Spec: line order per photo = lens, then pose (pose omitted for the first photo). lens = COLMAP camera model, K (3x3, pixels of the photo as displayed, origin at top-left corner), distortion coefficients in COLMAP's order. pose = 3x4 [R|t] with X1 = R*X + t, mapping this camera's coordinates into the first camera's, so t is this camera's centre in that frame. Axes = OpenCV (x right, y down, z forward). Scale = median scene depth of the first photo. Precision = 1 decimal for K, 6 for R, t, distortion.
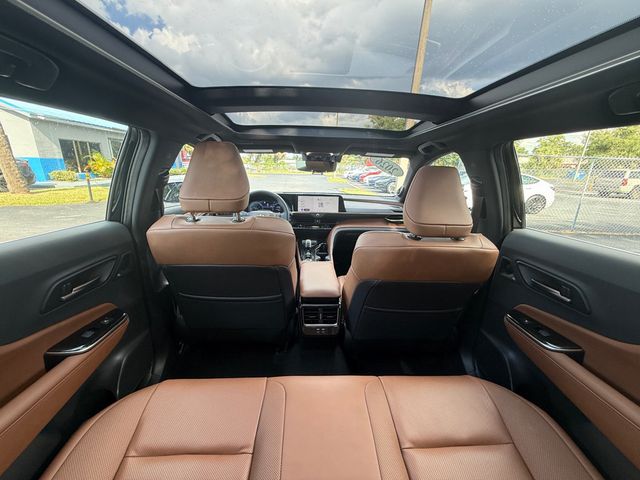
lens RADIAL K [[256.8, 0, 318.4], [0, 256.8, 242.5], [0, 0, 1]] dist [-0.000694, 0.000959]
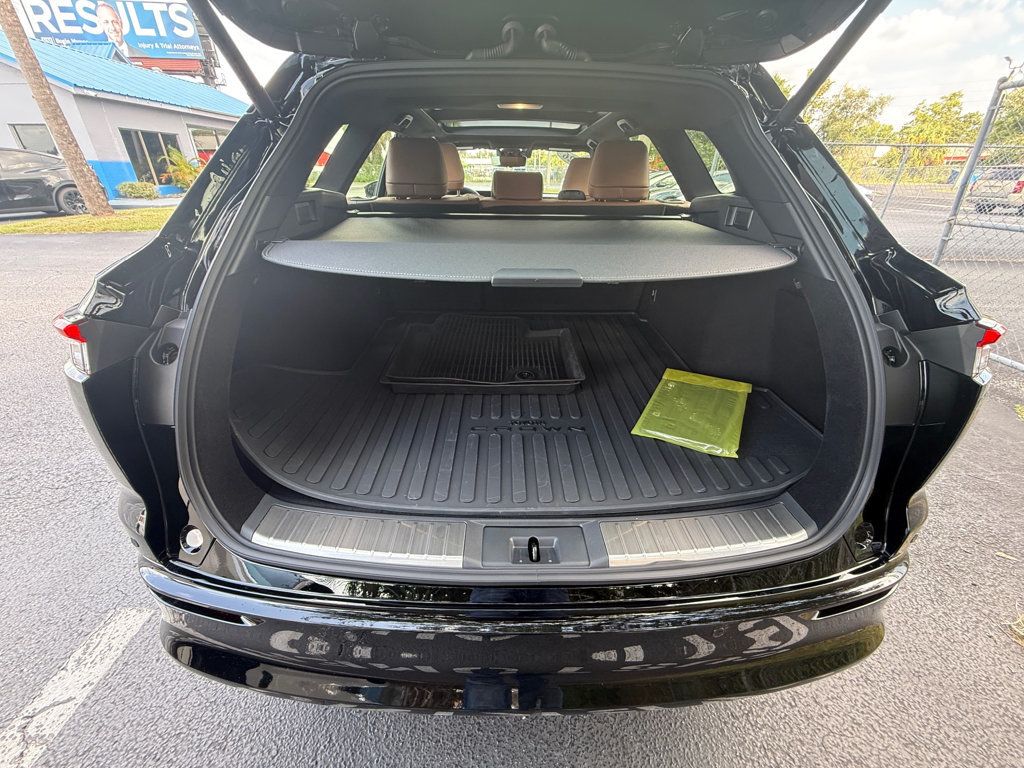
lens RADIAL K [[410.9, 0, 514.6], [0, 410.9, 392.2], [0, 0, 1]] dist [-0.000694, 0.000959]
pose [[0.999727, -0.005786, -0.022626, 0.045411], [0.010332, 0.978426, 0.206341, 0.287111], [0.020944, -0.206519, 0.978218, -0.868856]]
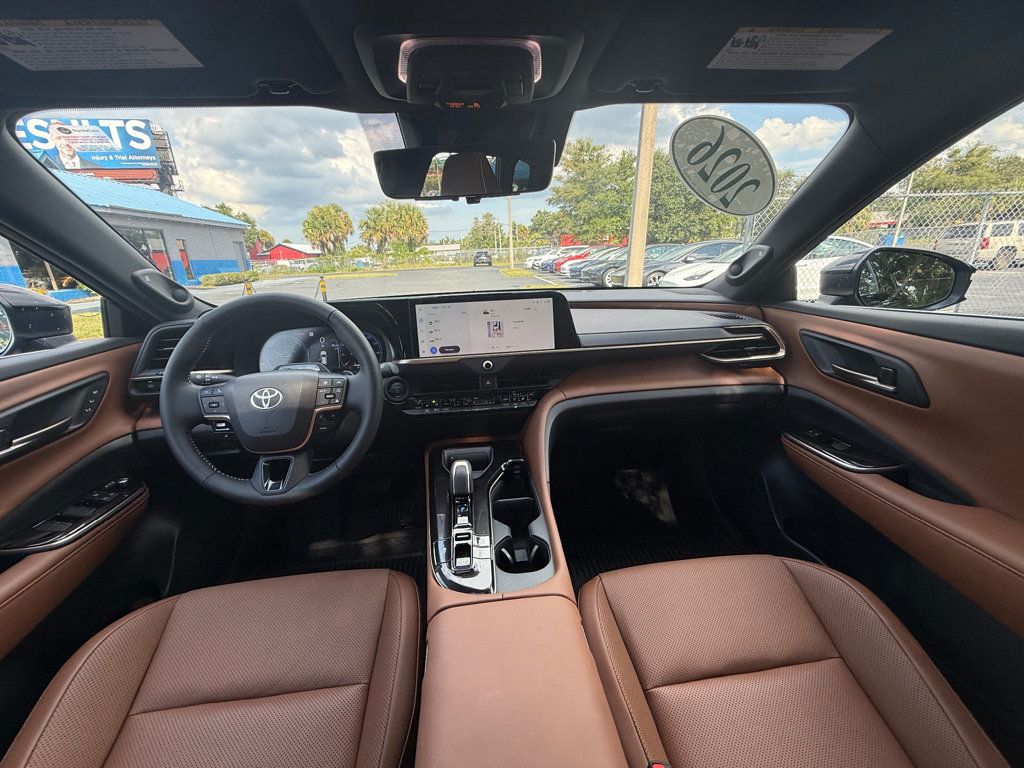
lens RADIAL K [[410.9, 0, 508.9], [0, 410.9, 384.7], [0, 0, 1]] dist [-0.000694, 0.000959]
pose [[0.996194, -0.079033, 0.036751, 0.002280], [0.078208, 0.996663, 0.023383, -0.090867], [-0.038476, -0.020420, 0.999051, 0.512683]]
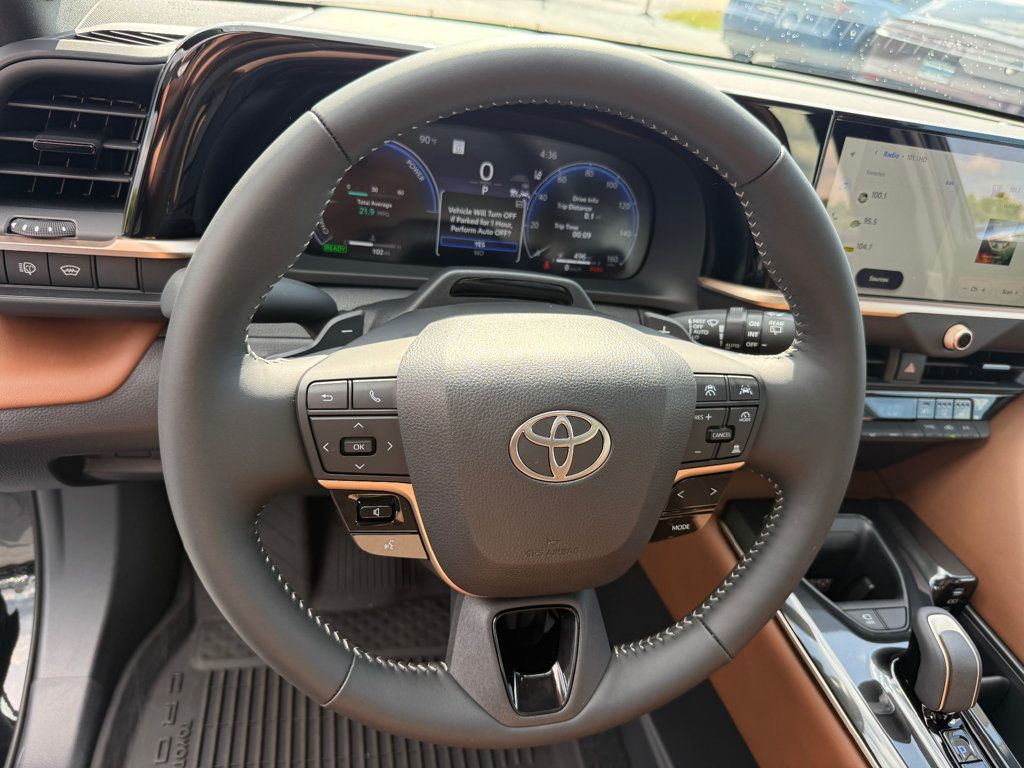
lens RADIAL K [[734.4, 0, 511.4], [0, 734.4, 390.4], [0, 0, 1]] dist [0.041400, -0.072827]
pose [[0.976645, 0.036042, 0.211815, -0.252671], [-0.098375, 0.951438, 0.291698, -0.154661], [-0.191016, -0.305723, 0.932763, 0.715218]]
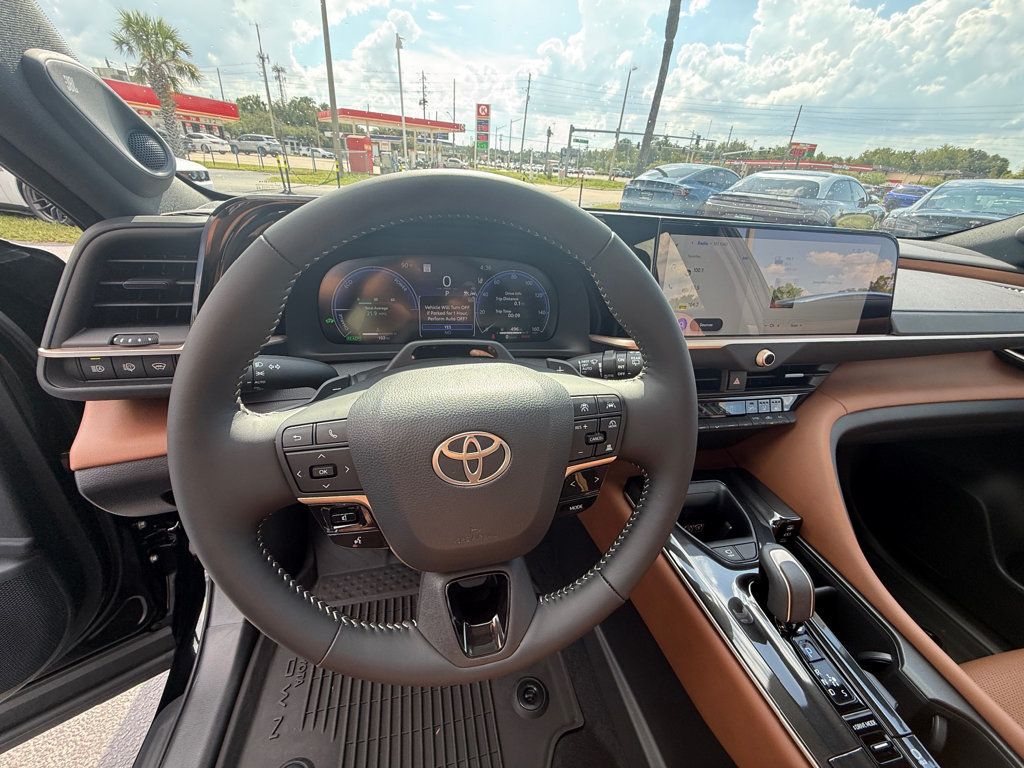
lens RADIAL K [[410.9, 0, 511.2], [0, 410.9, 385.6], [0, 0, 1]] dist [-0.000694, 0.000959]
pose [[0.983653, -0.036940, 0.176245, -0.210446], [-0.002500, 0.975838, 0.218482, -0.143431], [-0.180058, -0.215351, 0.959793, 0.749656]]
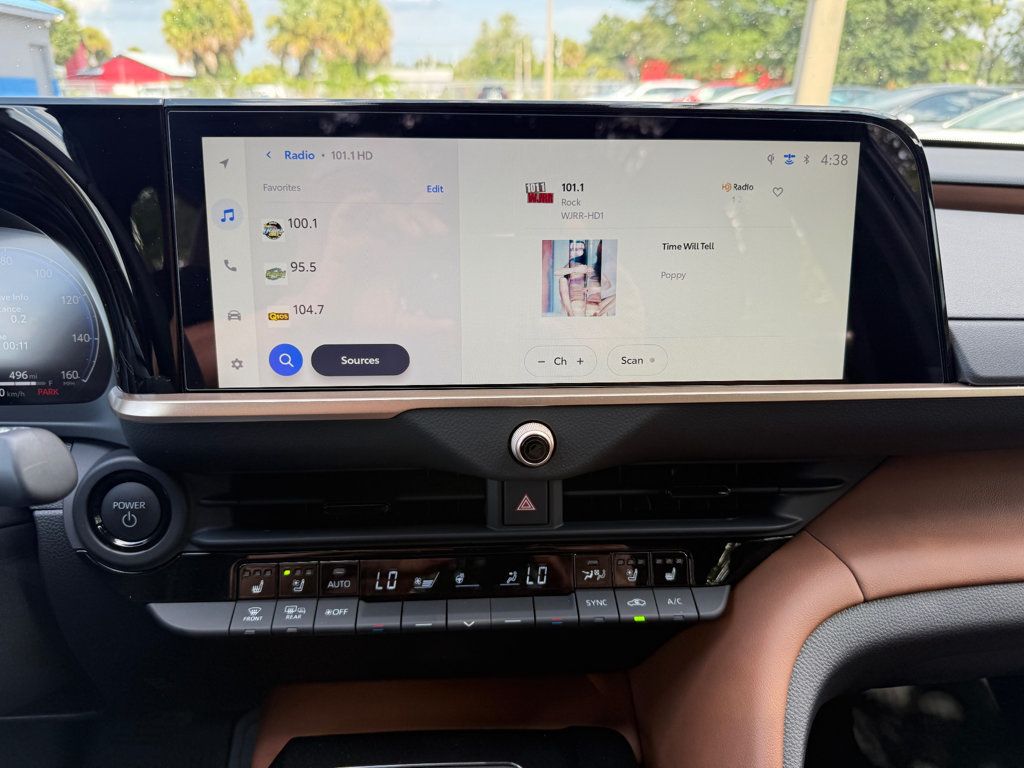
lens RADIAL K [[734.4, 0, 504.9], [0, 734.4, 400.4], [0, 0, 1]] dist [0.041400, -0.072827]
pose [[0.999794, -0.019374, 0.006100, -0.010421], [0.018614, 0.994134, 0.106544, -0.133419], [-0.008128, -0.106408, 0.994289, 0.801446]]
